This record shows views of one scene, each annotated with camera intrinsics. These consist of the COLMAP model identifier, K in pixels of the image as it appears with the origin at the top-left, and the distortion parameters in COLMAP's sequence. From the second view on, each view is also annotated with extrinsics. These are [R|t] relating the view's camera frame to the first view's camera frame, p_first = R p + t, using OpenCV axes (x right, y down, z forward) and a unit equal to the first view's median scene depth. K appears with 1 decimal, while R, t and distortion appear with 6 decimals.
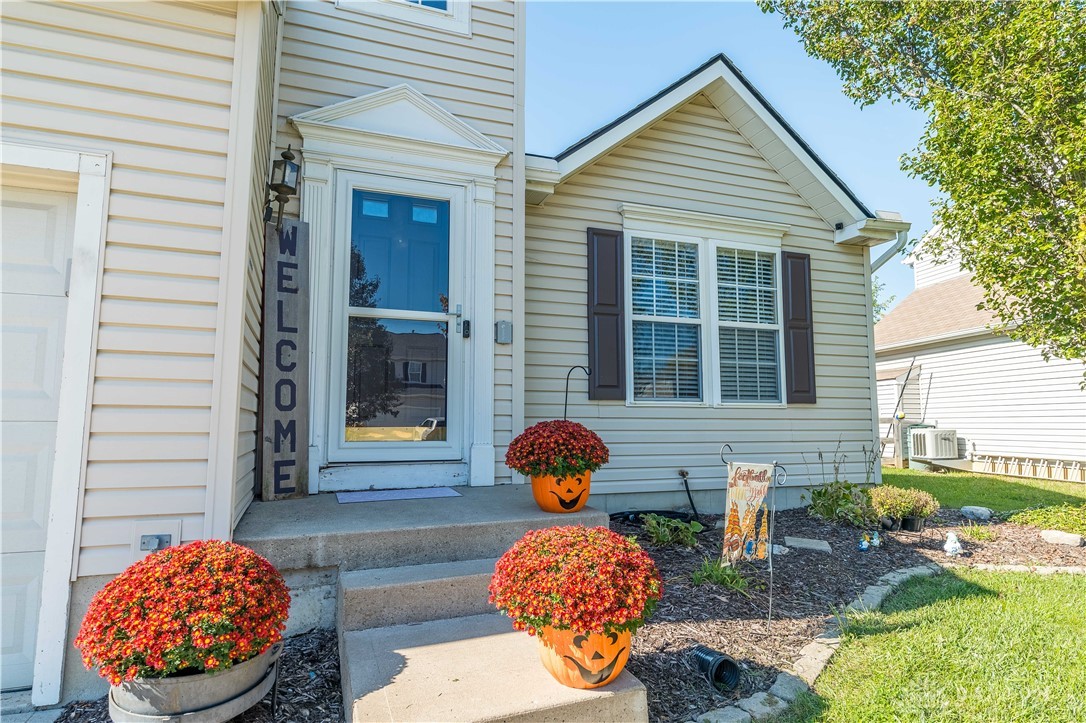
lens RADIAL K [[628.7, 0, 548.0], [0, 628.7, 362.7], [0, 0, 1]] dist [0.015289, 0.000089]
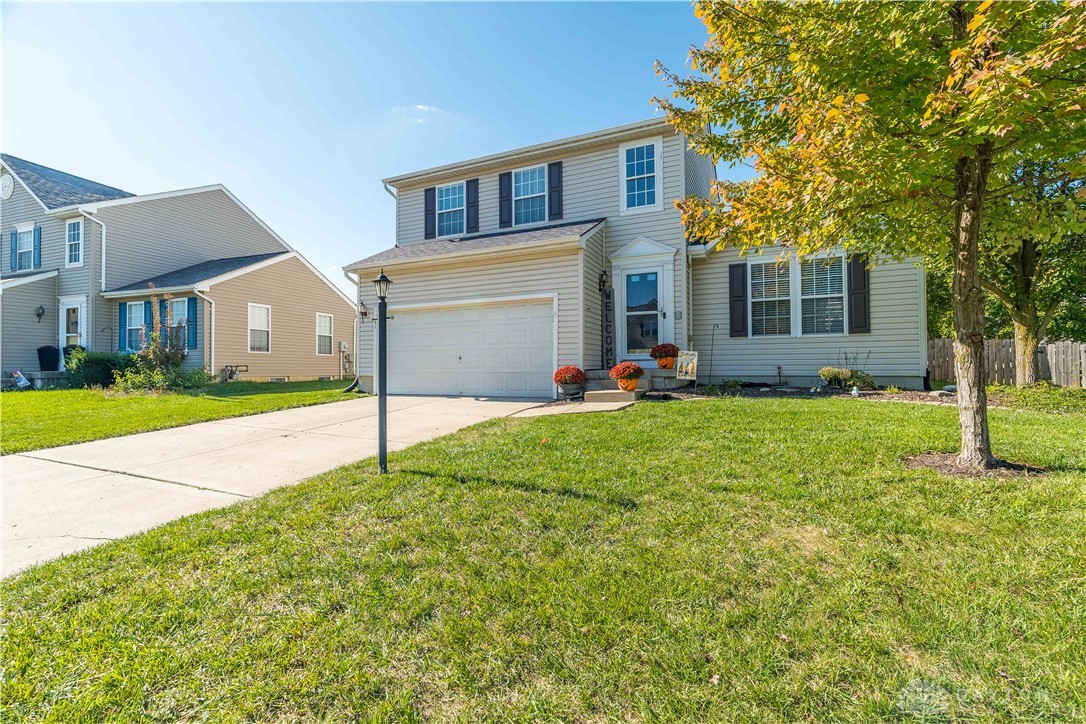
lens RADIAL K [[500.0, 0, 548.7], [0, 500.0, 361.1], [0, 0, 1]] dist [-0.002705, -0.000257]
pose [[0.707615, -0.021191, -0.706280, 0.892699], [0.074673, 0.996196, 0.044924, 0.010758], [0.702641, -0.084529, 0.706506, -0.823581]]
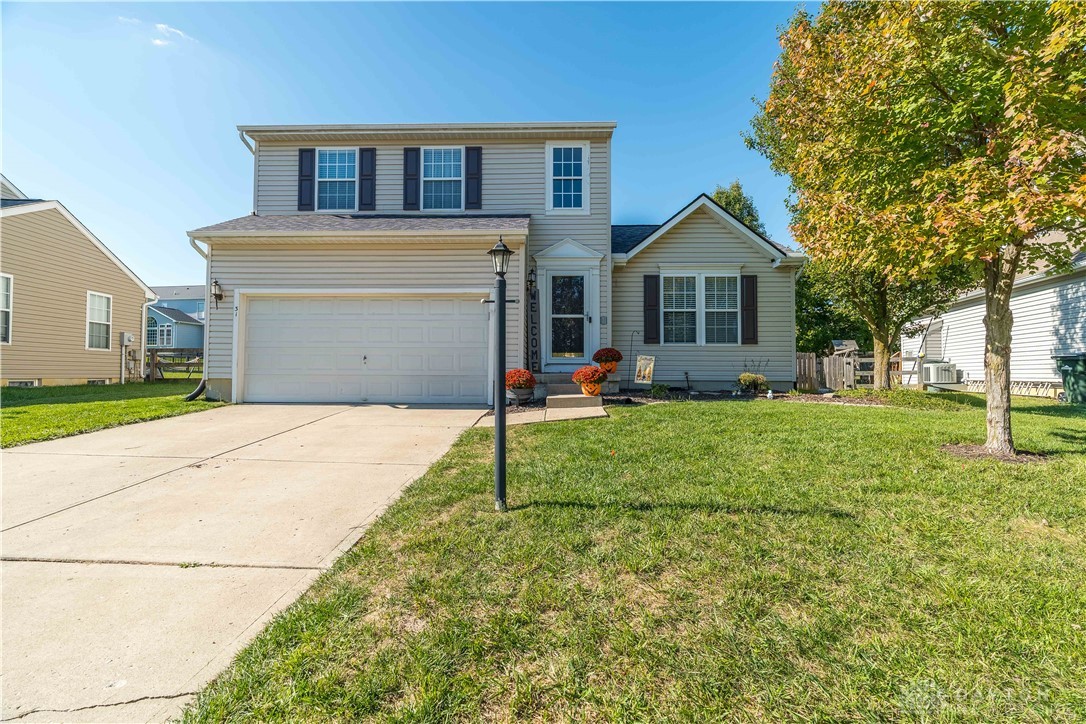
lens RADIAL K [[500.0, 0, 553.0], [0, 500.0, 358.9], [0, 0, 1]] dist [-0.002705, -0.000257]
pose [[0.934386, -0.012001, -0.356061, 0.423960], [0.033971, 0.997880, 0.055515, -0.004922], [0.354640, -0.063968, 0.932812, -0.985929]]
